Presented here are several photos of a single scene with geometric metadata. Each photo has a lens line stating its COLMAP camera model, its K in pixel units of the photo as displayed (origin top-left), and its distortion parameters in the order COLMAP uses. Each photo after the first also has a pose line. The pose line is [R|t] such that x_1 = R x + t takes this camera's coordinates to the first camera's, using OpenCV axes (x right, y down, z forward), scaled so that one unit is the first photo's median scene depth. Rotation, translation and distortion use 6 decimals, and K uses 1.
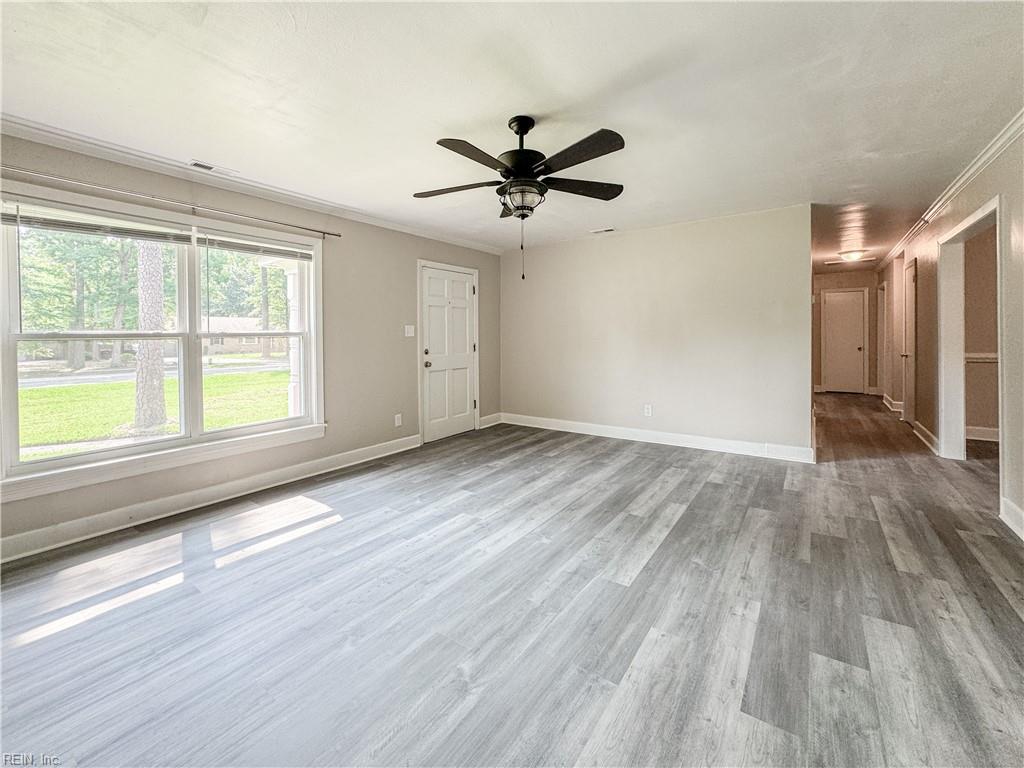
lens RADIAL K [[435.1, 0, 501.0], [0, 435.1, 338.9], [0, 0, 1]] dist [-0.045461, 0.016702]
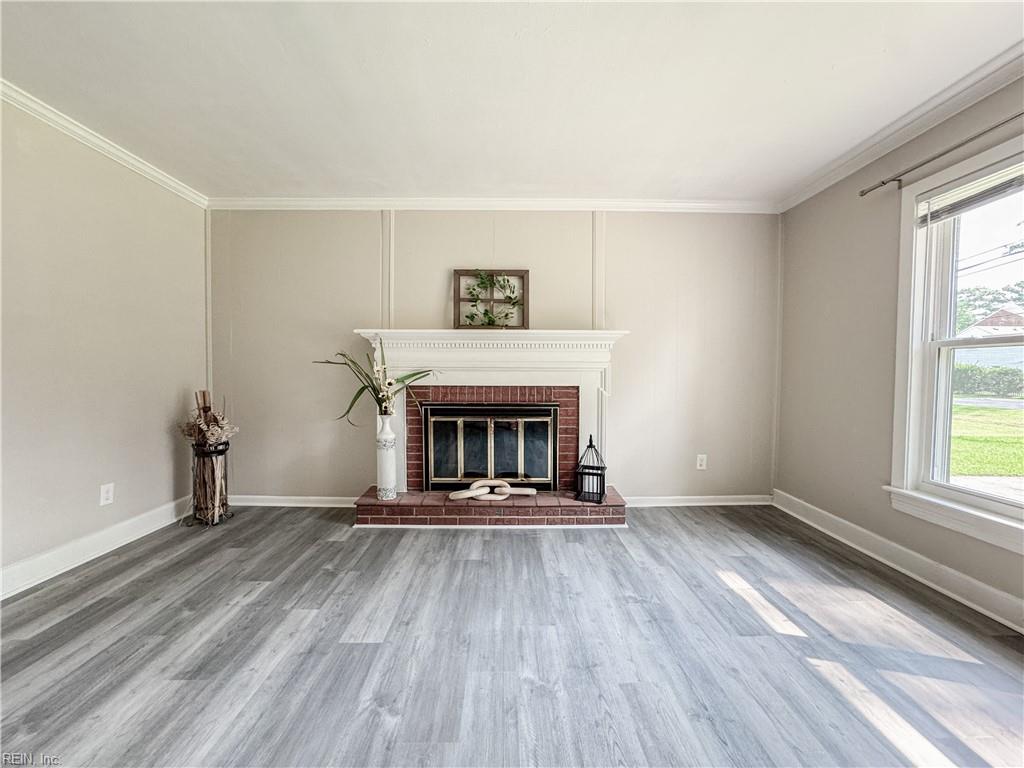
lens RADIAL K [[411.1, 0, 512.0], [0, 411.1, 384.0], [0, 0, 1]] dist [-0.033696, 0.013569]
pose [[-0.800163, 0.027934, -0.599132, 0.122336], [-0.001386, 0.998826, 0.048421, 0.038022], [0.599781, 0.039575, -0.799185, 1.147403]]
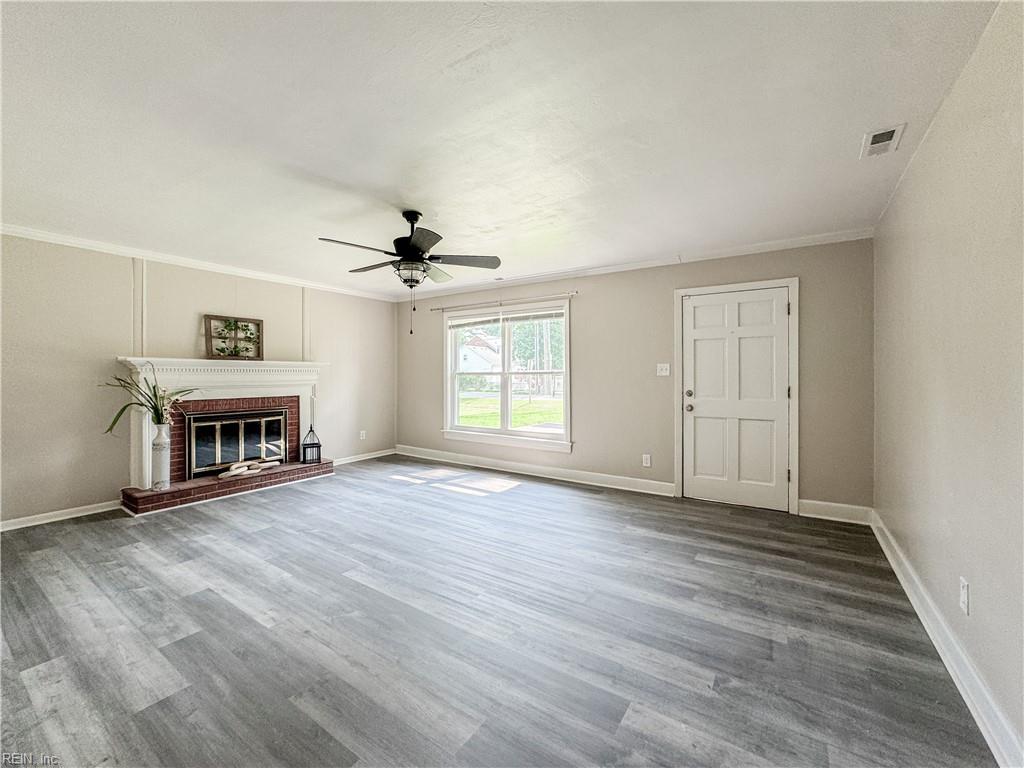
lens RADIAL K [[422.5, 0, 513.0], [0, 422.5, 376.1], [0, 0, 1]] dist [-0.033765, 0.015048]
pose [[0.036226, 0.014213, -0.999243, 1.328732], [-0.007138, 0.999877, 0.013964, -0.028630], [0.999318, 0.006627, 0.036323, 1.248970]]
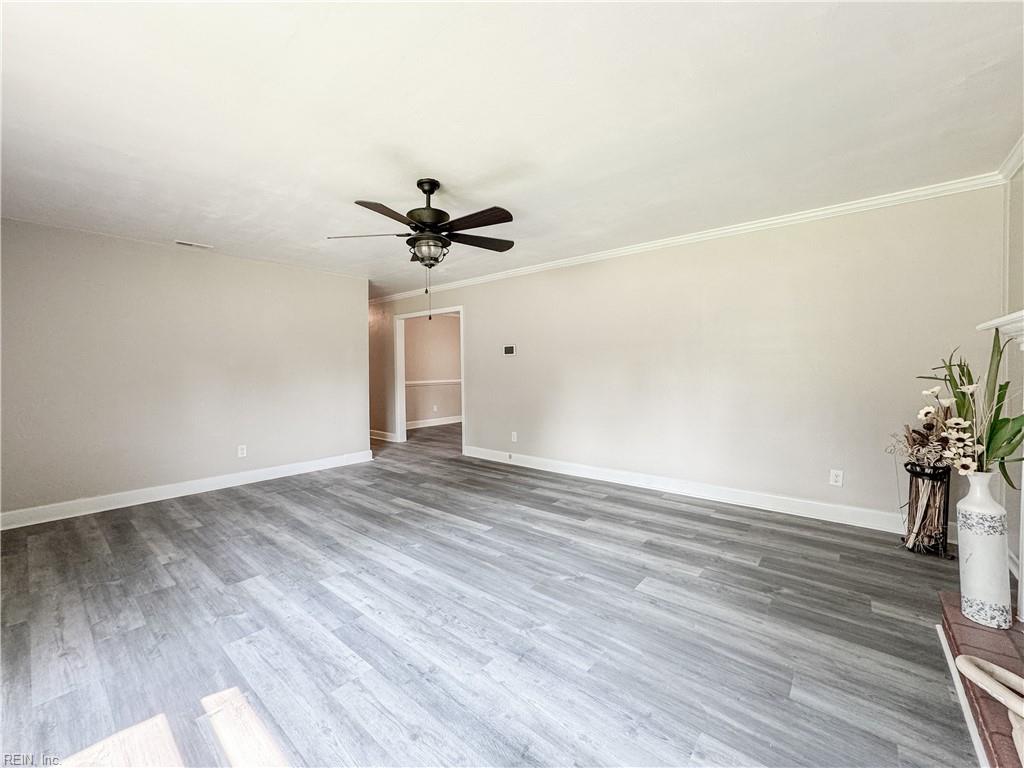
lens RADIAL K [[422.5, 0, 513.0], [0, 422.5, 376.1], [0, 0, 1]] dist [-0.033765, 0.015048]
pose [[0.066261, -0.008204, 0.997769, -1.058228], [0.016159, 0.999844, 0.007147, 0.009532], [-0.997671, 0.015649, 0.066383, 0.696637]]
